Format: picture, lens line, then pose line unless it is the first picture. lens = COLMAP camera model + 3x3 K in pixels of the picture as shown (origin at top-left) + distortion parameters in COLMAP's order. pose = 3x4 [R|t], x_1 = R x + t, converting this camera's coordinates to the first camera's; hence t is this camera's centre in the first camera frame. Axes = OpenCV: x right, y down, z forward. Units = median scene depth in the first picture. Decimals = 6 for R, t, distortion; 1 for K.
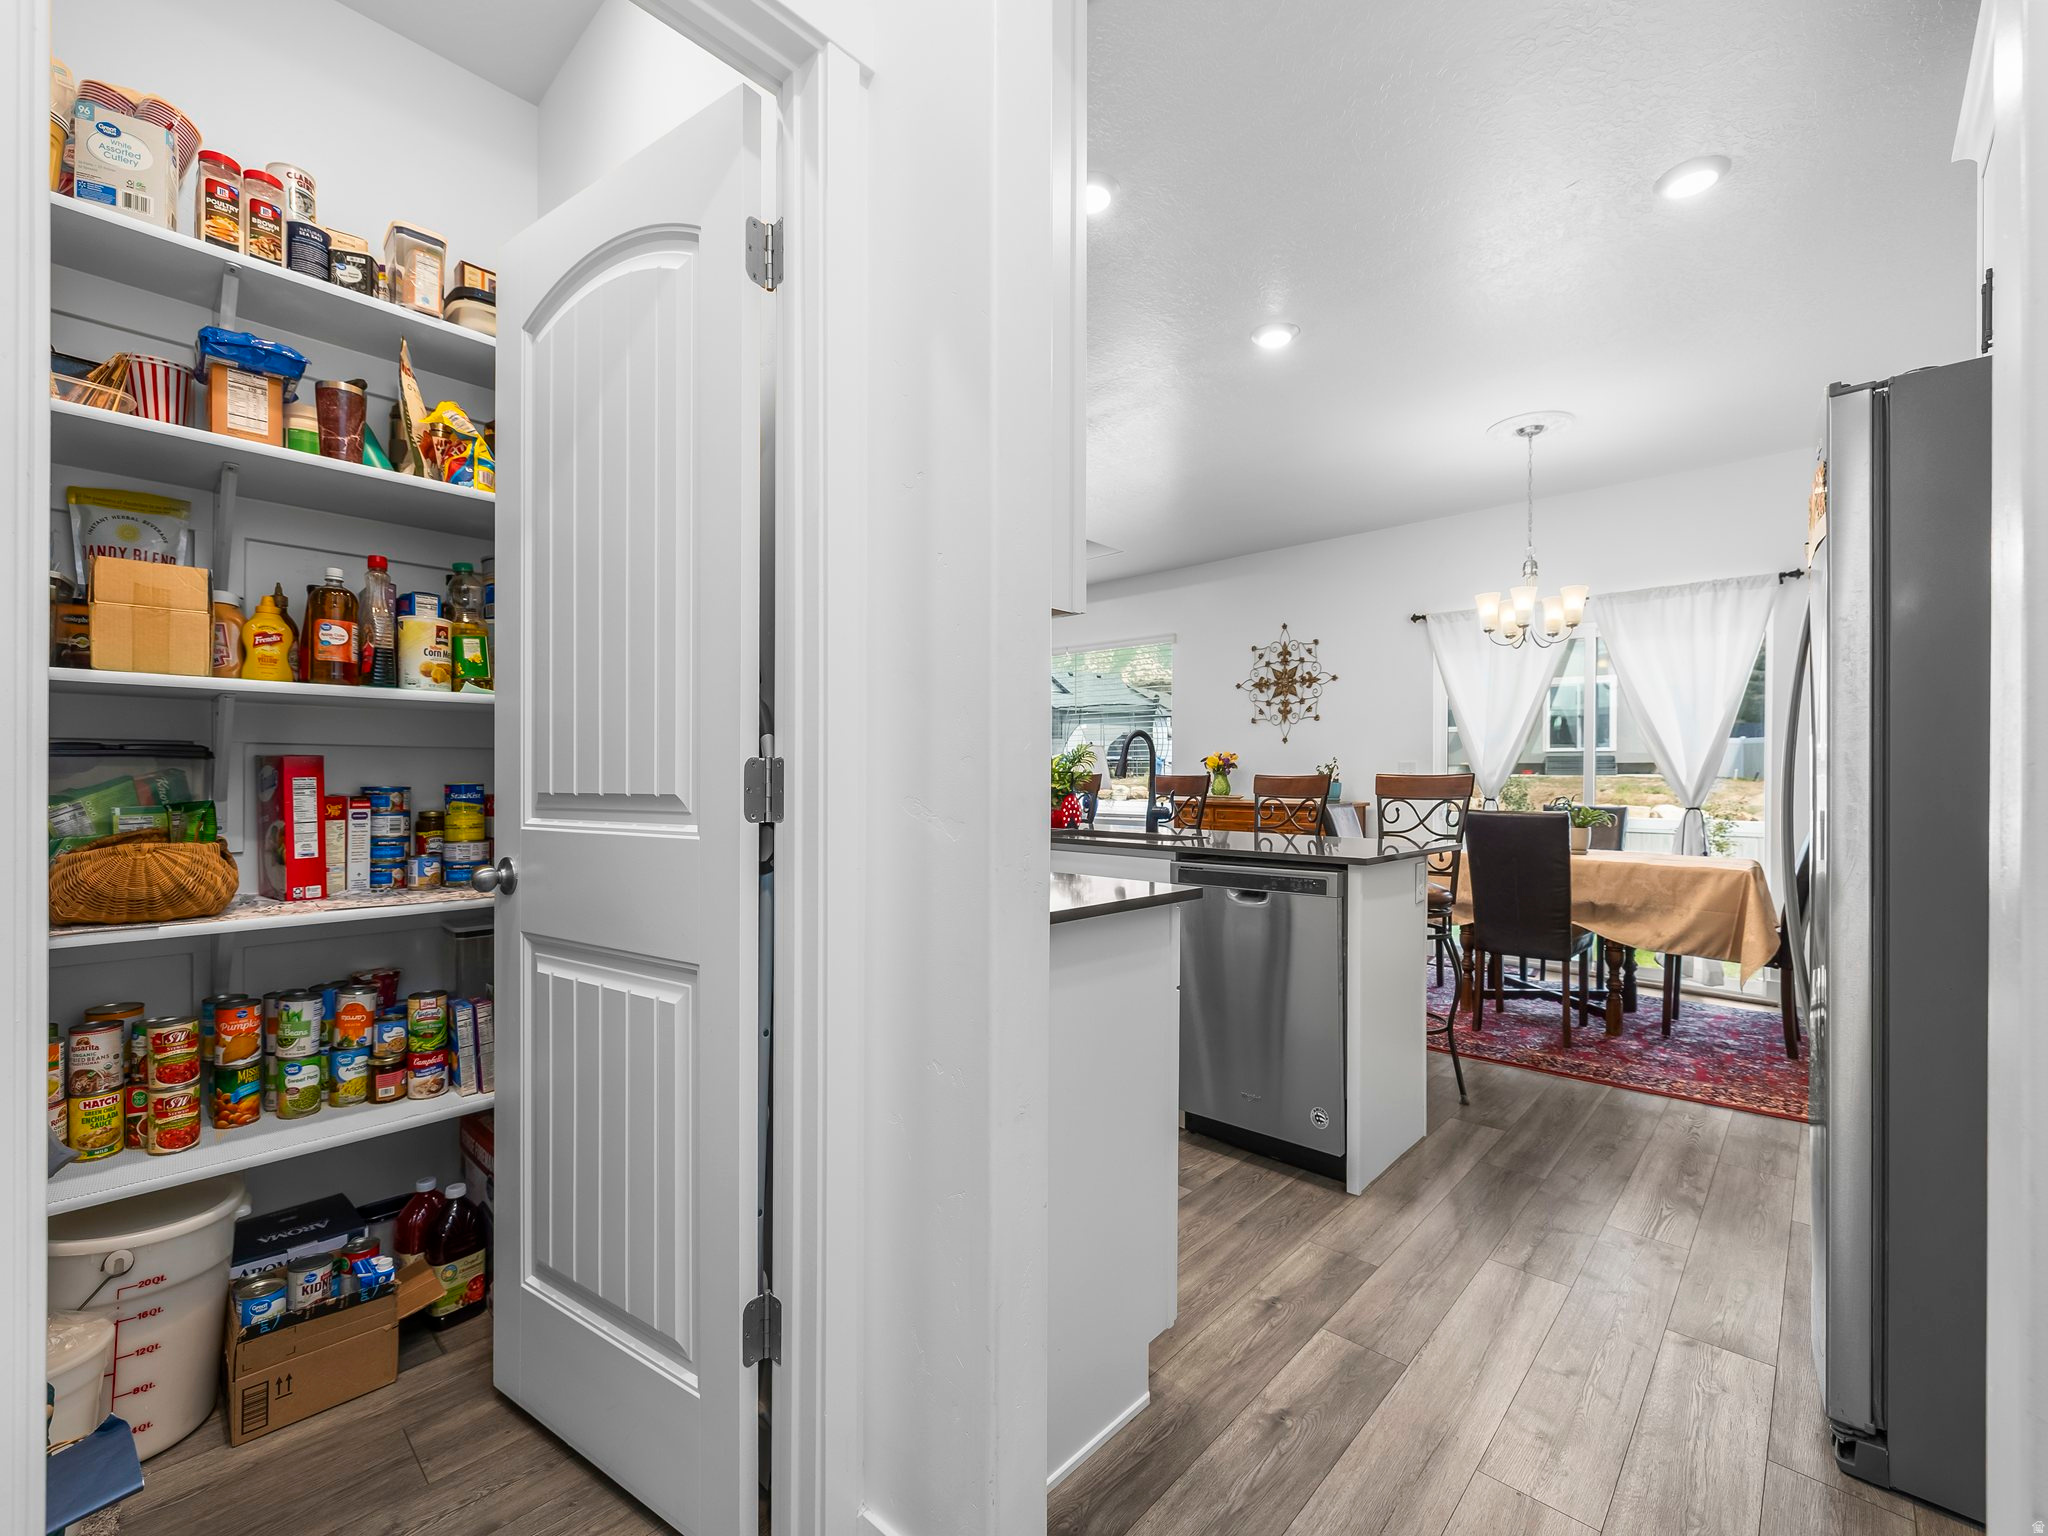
lens RADIAL K [[867.5, 0, 994.9], [0, 867.5, 770.7], [0, 0, 1]] dist [-0.001617, 0.000125]
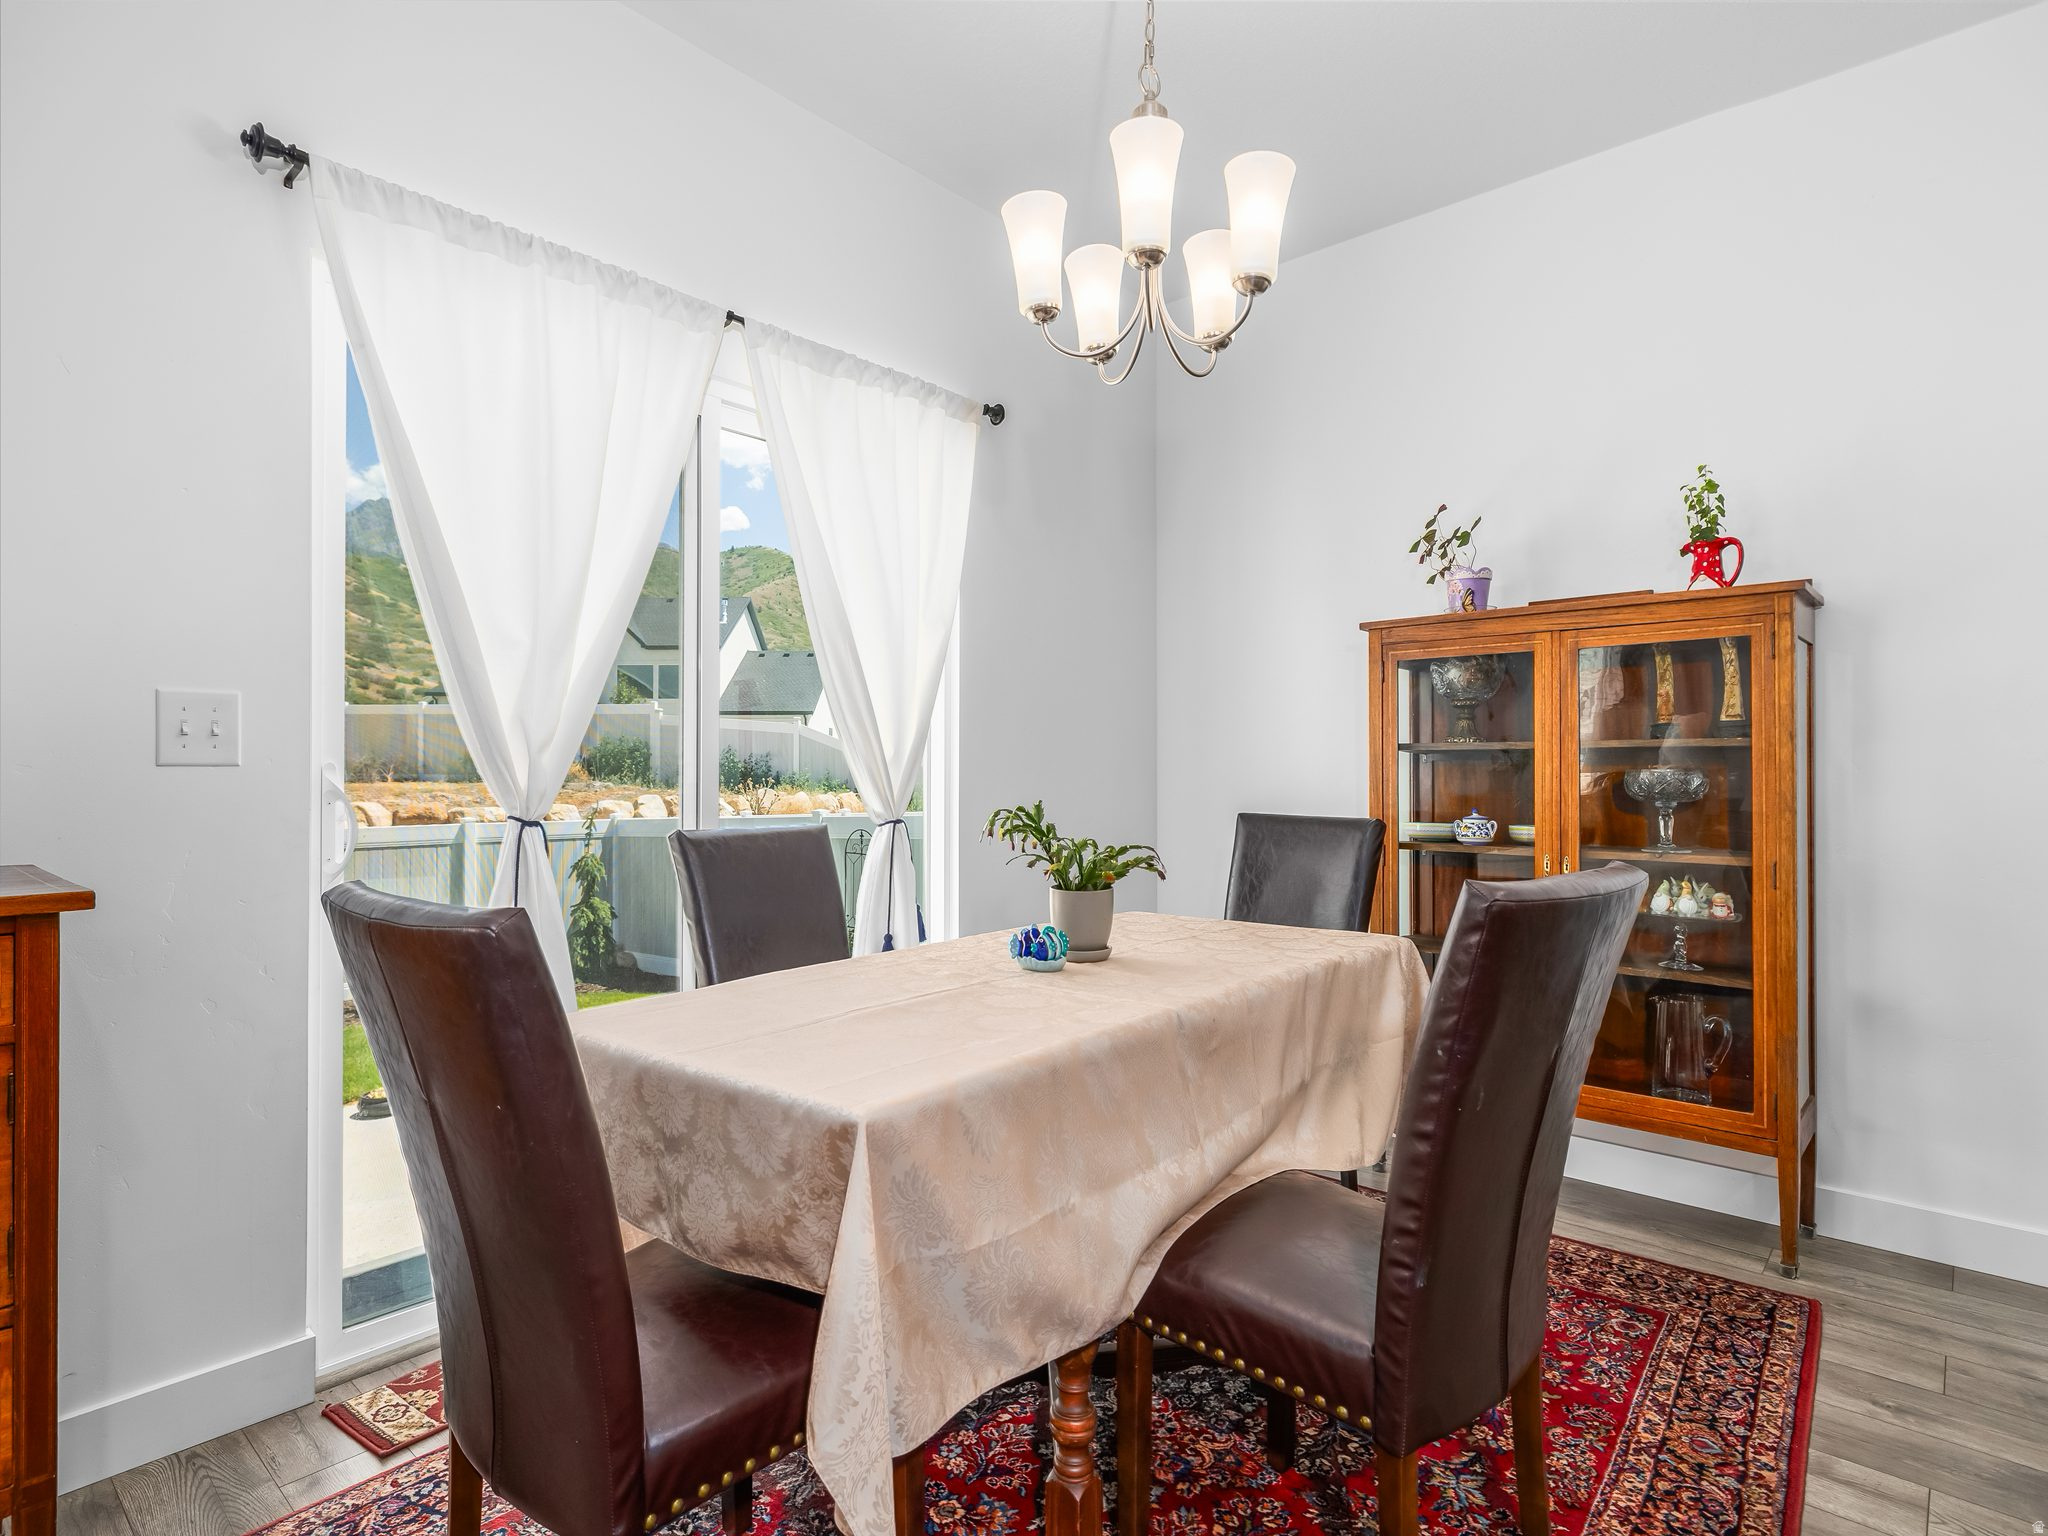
lens RADIAL K [[1076.8, 0, 1012.7], [0, 1076.8, 772.7], [0, 0, 1]] dist [-0.002368, 0.000174]
pose [[-0.040022, -0.000313, 0.999199, 0.137571], [-0.007586, 0.999971, 0.000010, 0.010317], [-0.999170, -0.007580, -0.040023, 0.708569]]
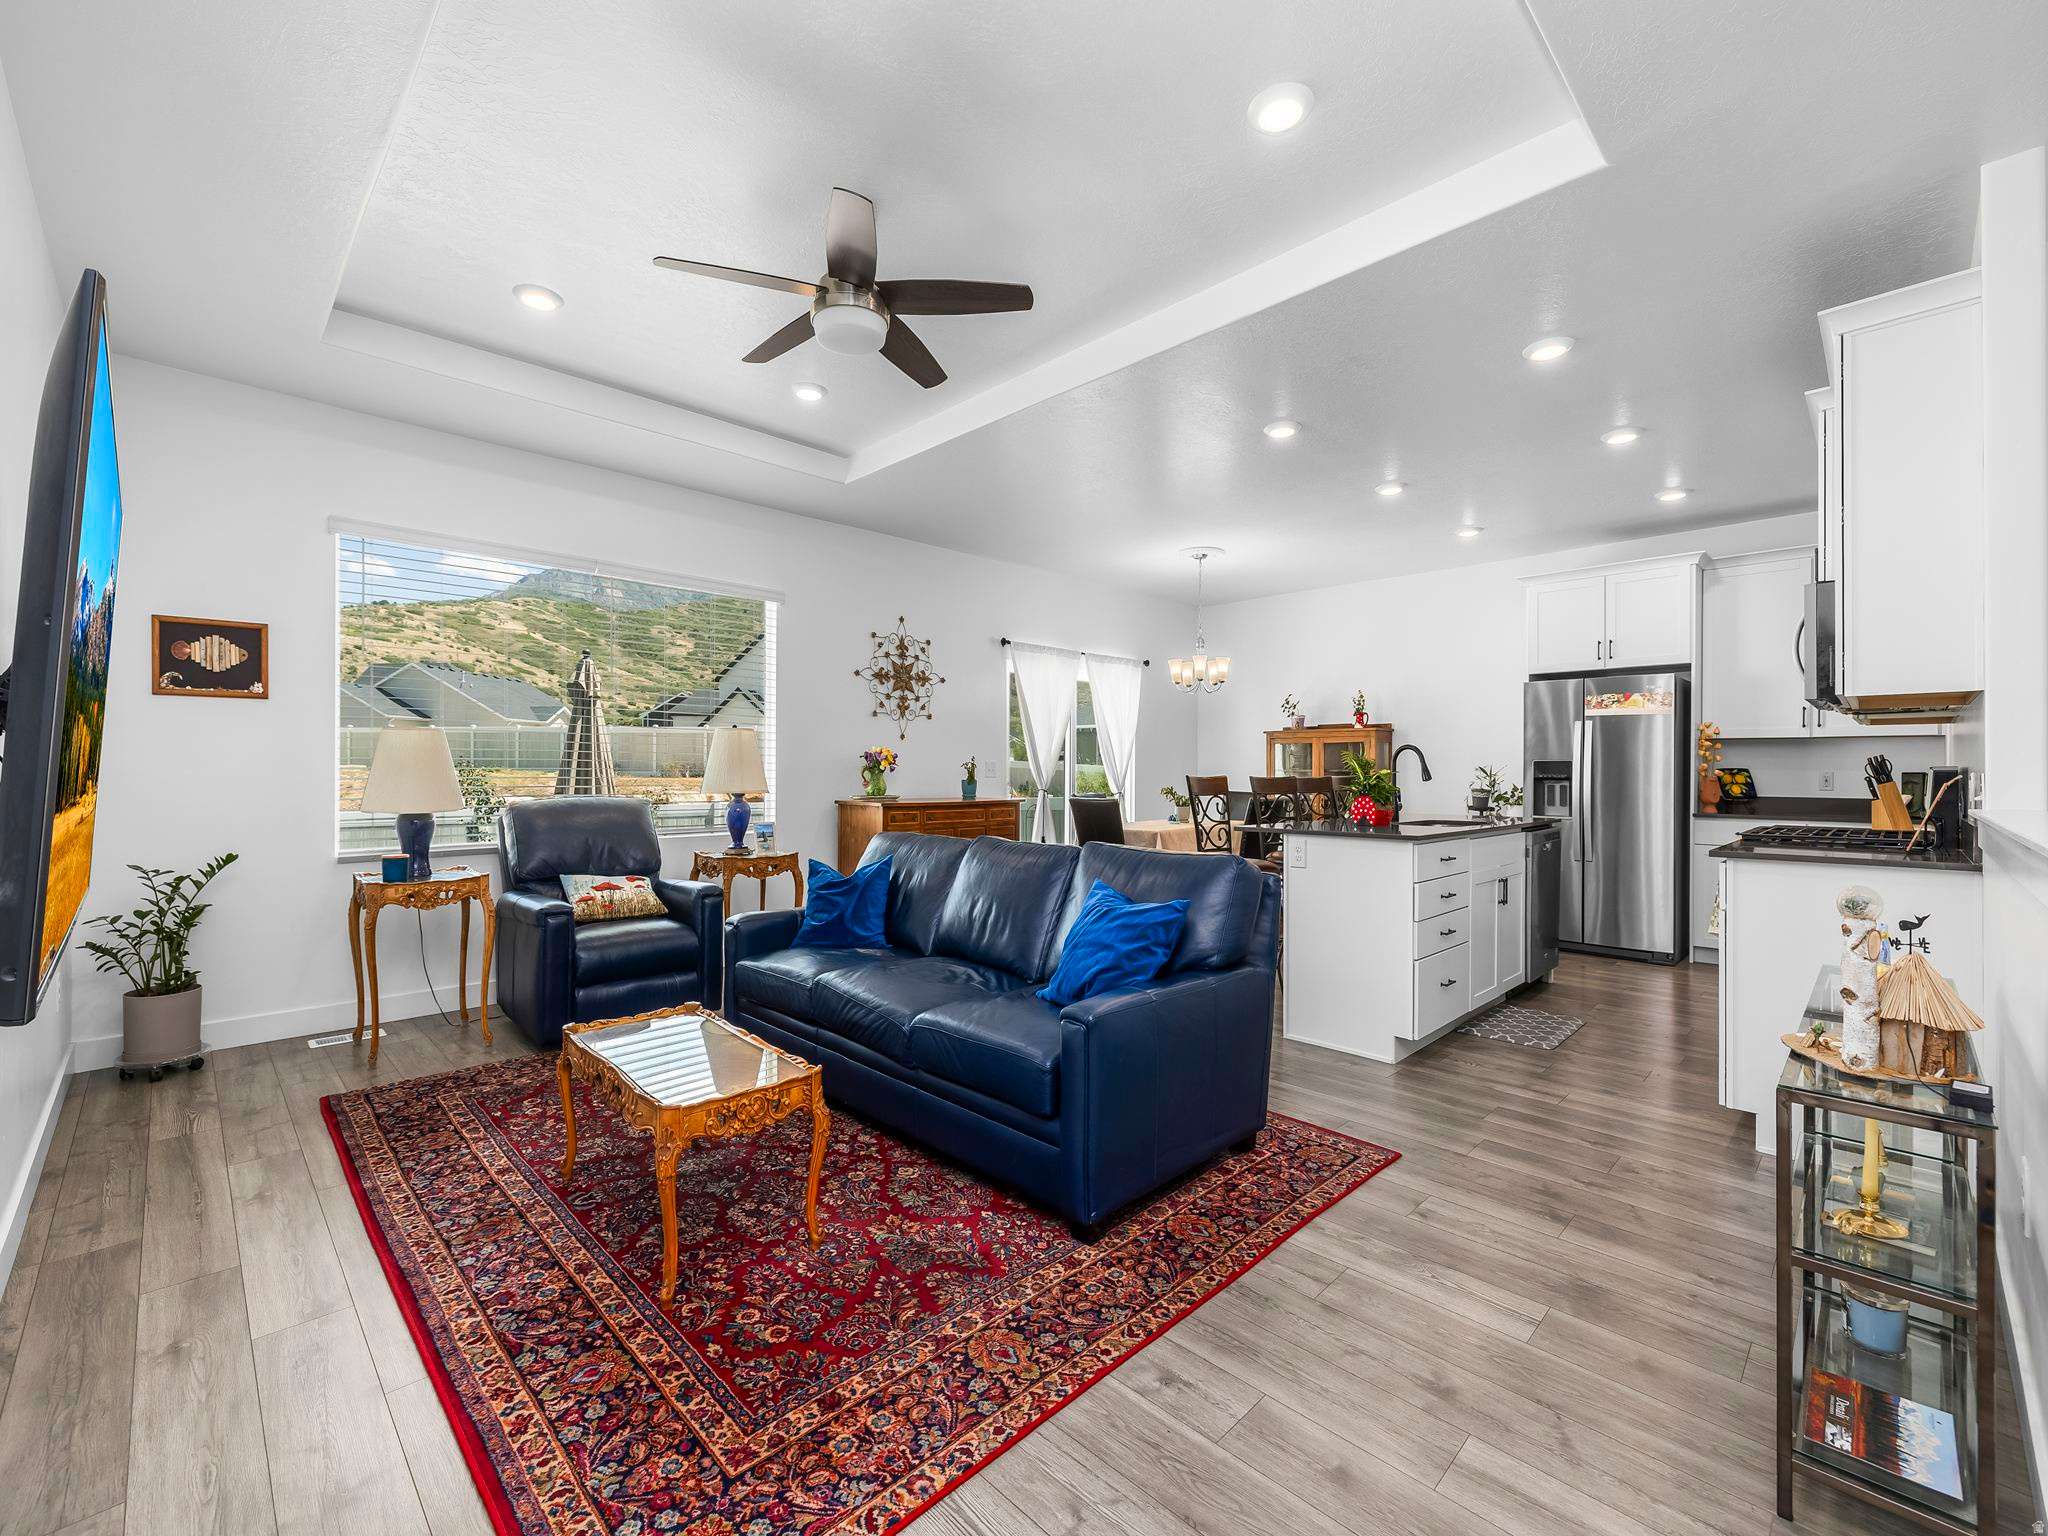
lens RADIAL K [[867.5, 0, 994.9], [0, 867.5, 770.7], [0, 0, 1]] dist [-0.001617, 0.000125]
pose [[0.043964, -0.001087, 0.999033, -0.638821], [-0.010005, 0.999949, 0.001529, 0.000409], [-0.998983, -0.010062, 0.043951, 0.862354]]
